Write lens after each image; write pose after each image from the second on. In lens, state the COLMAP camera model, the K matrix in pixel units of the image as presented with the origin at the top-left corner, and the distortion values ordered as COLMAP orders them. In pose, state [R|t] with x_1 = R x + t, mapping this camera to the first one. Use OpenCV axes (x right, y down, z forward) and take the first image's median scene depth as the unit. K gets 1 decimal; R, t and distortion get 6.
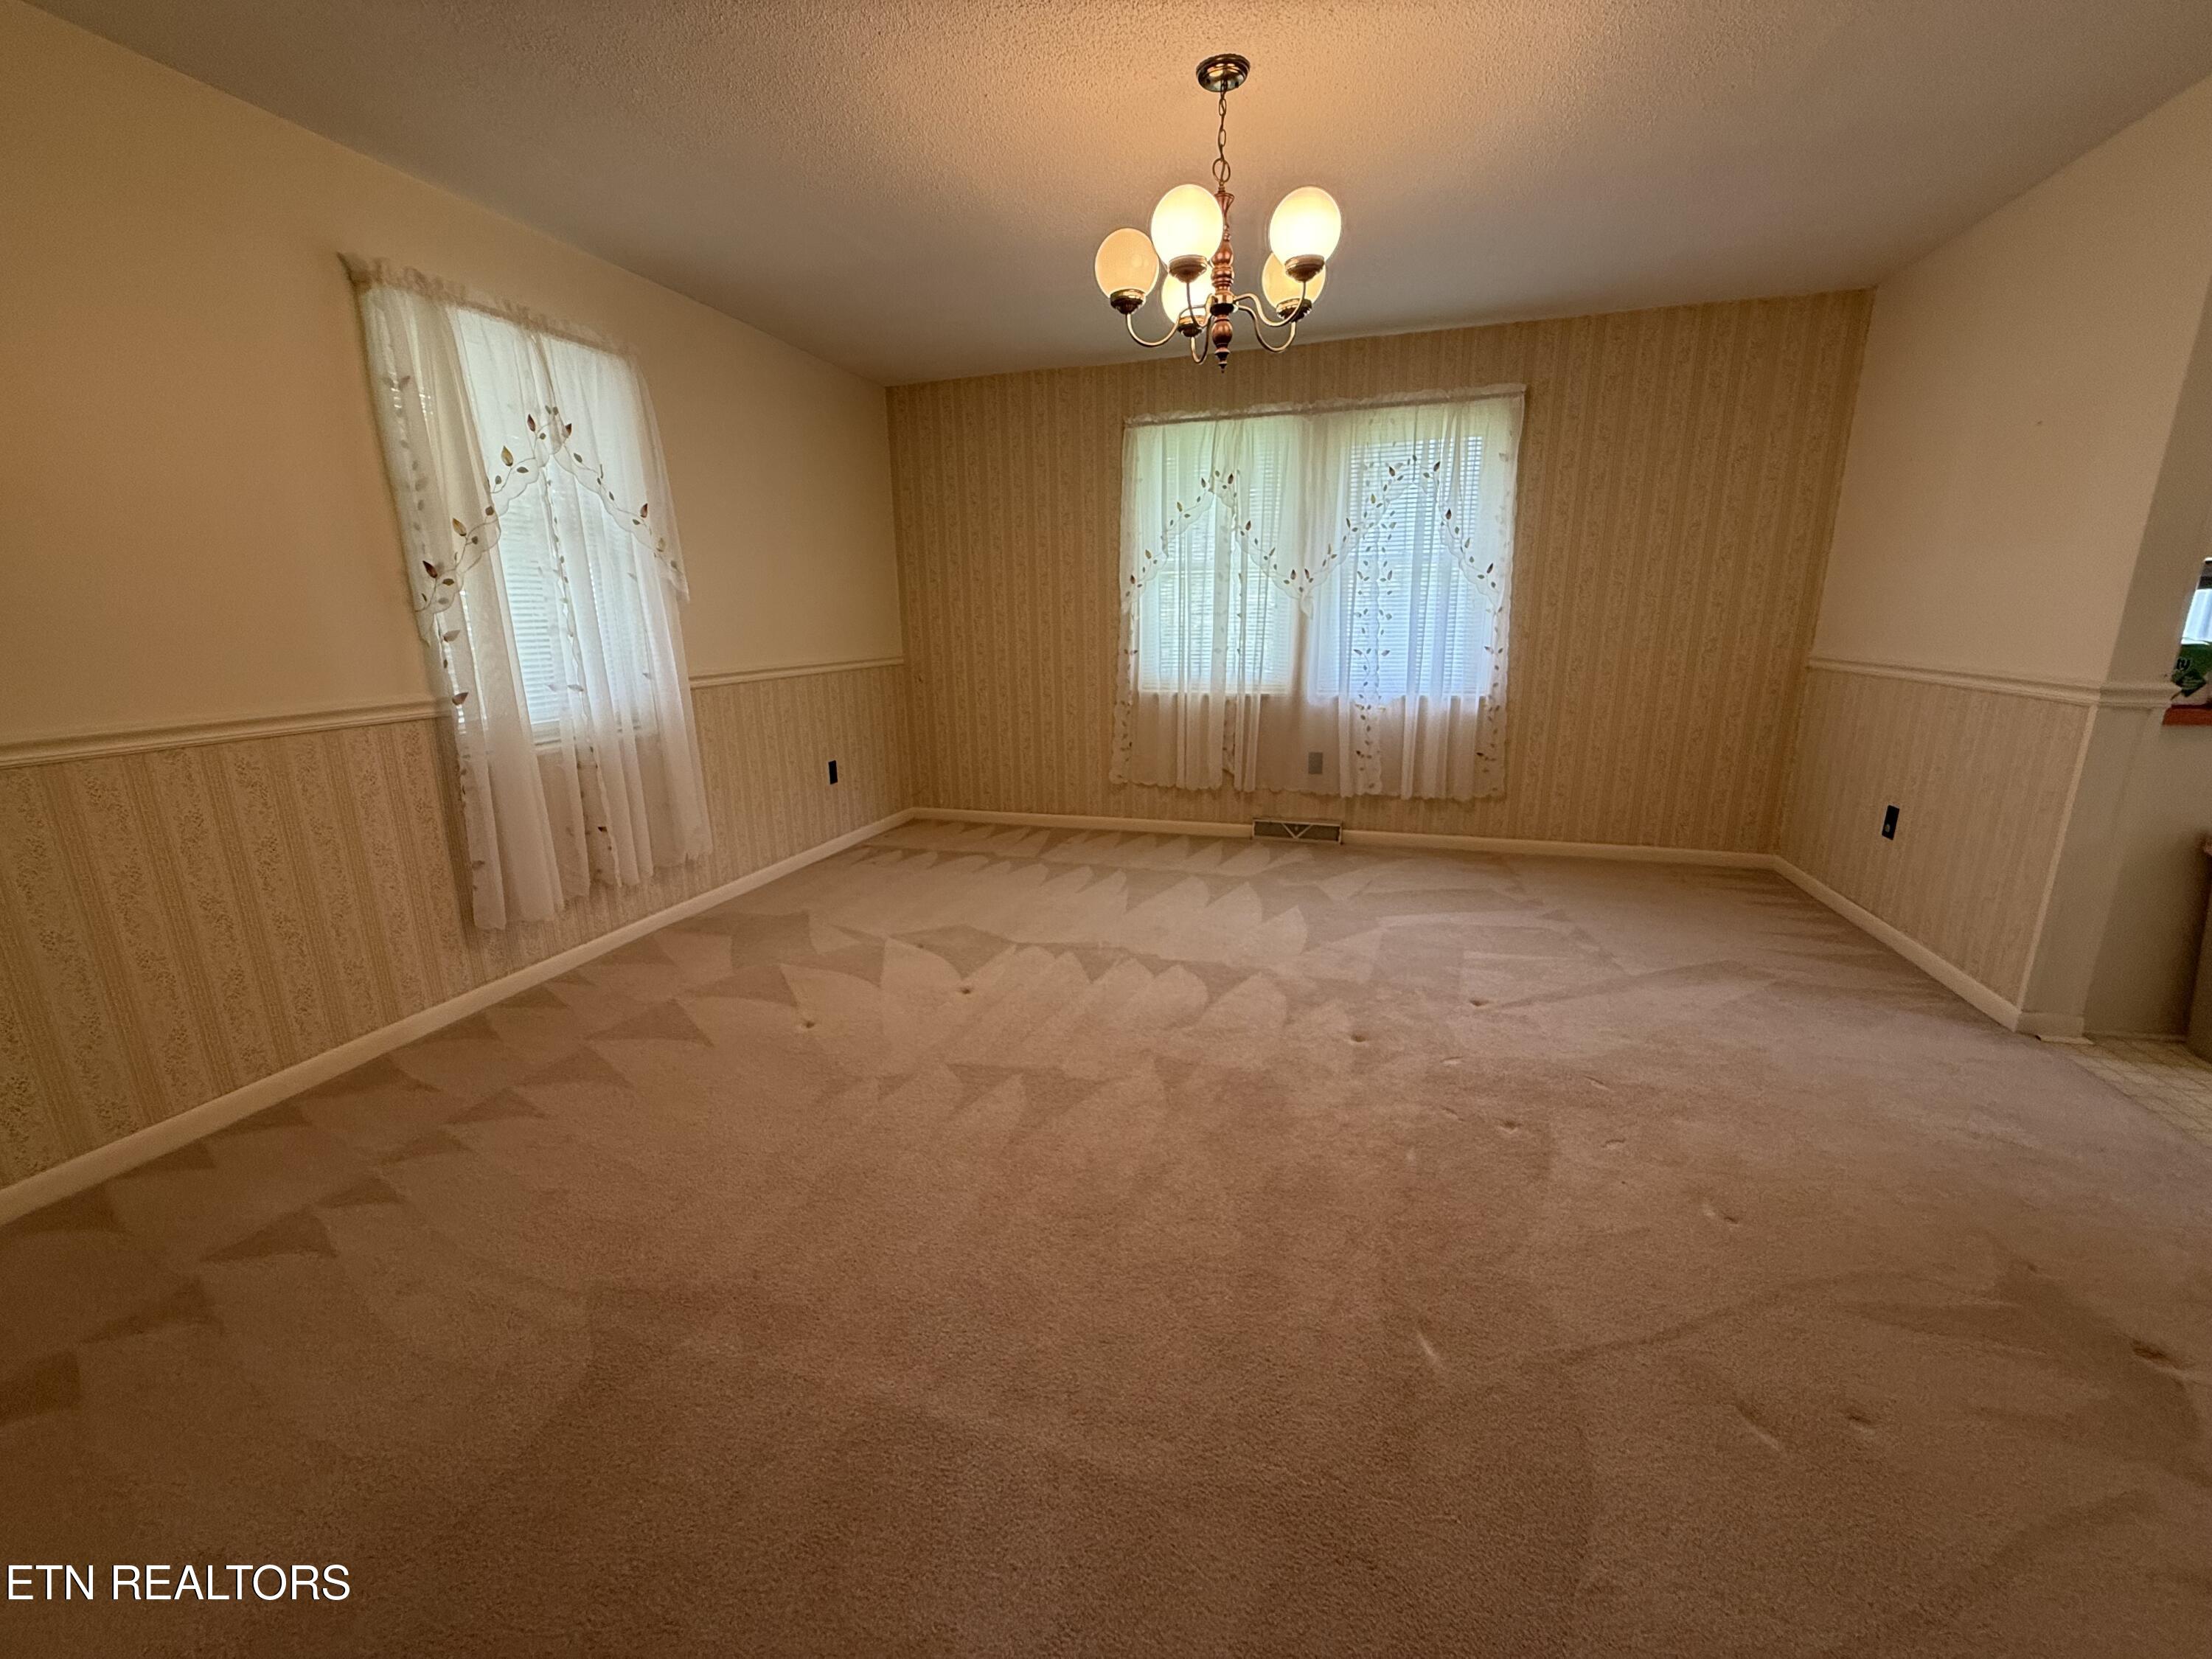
lens RADIAL K [[884.2, 0, 1100.1], [0, 884.2, 829.2], [0, 0, 1]] dist [-0.000517, 0.000136]
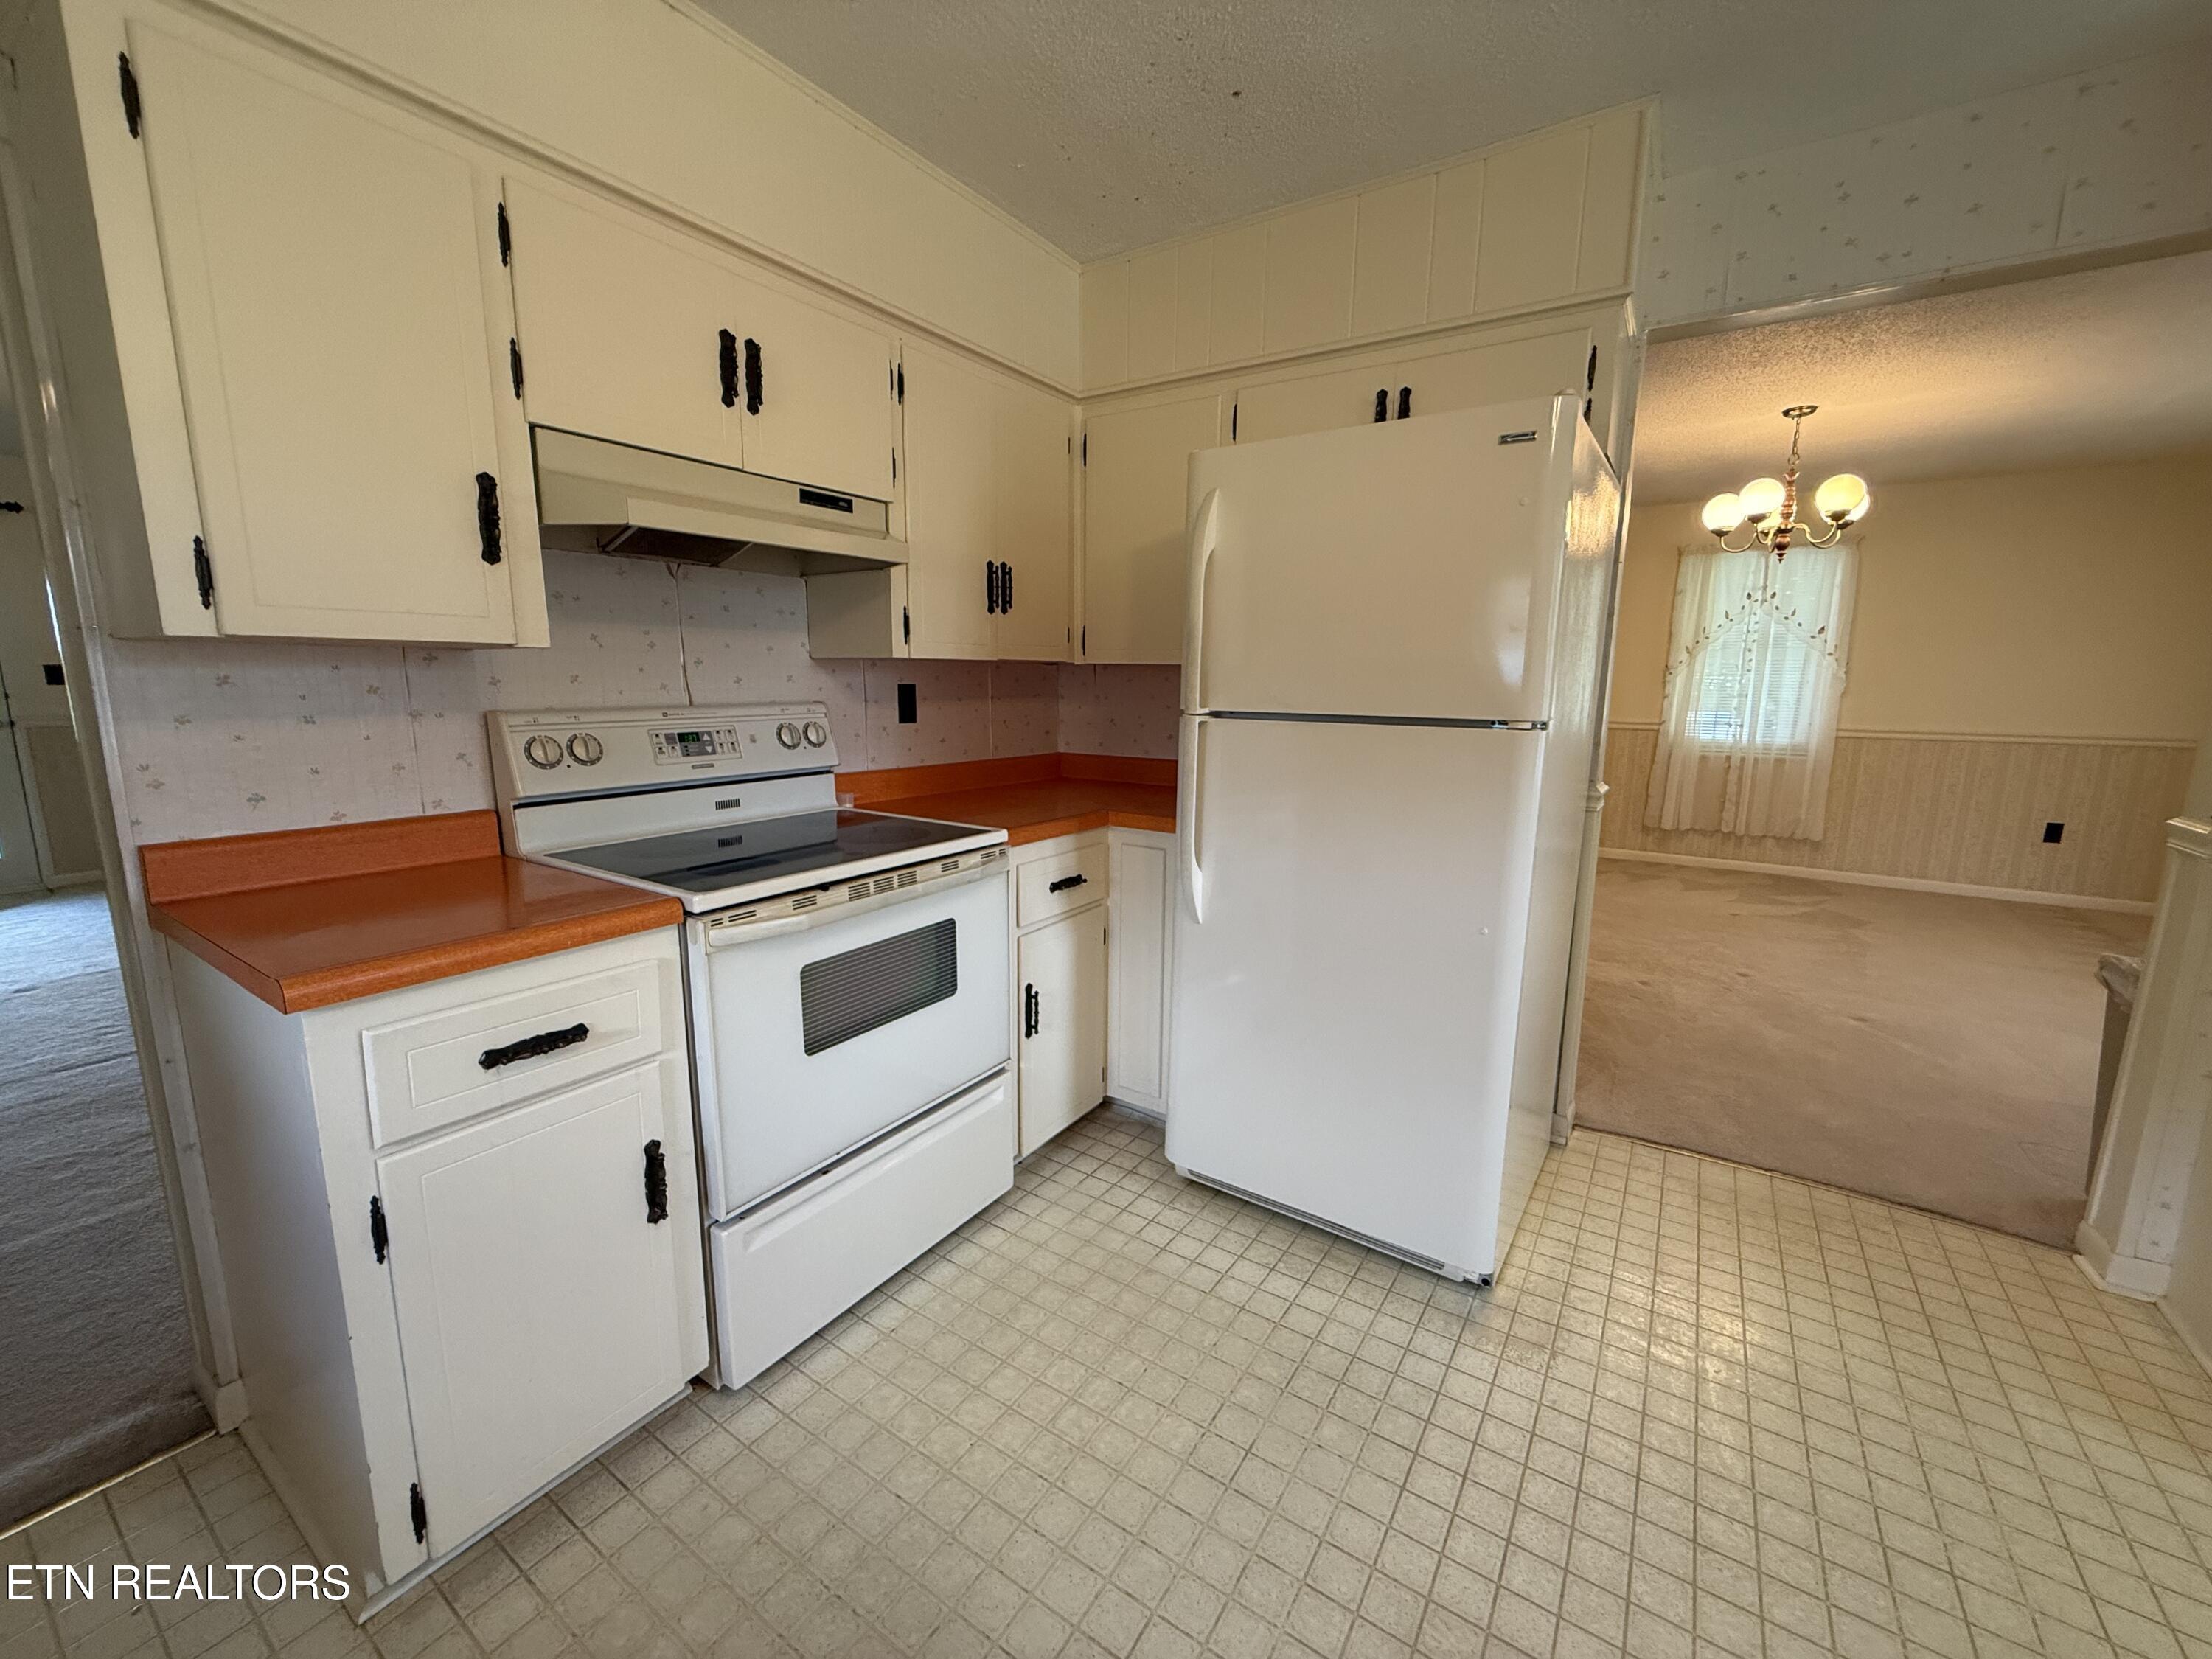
lens RADIAL K [[884.2, 0, 1100.1], [0, 884.2, 829.2], [0, 0, 1]] dist [-0.000517, 0.000136]
pose [[-0.294873, 0.191651, -0.936120, 1.537636], [-0.220248, 0.939668, 0.261754, -0.134679], [0.929807, 0.283363, -0.234872, 0.203519]]
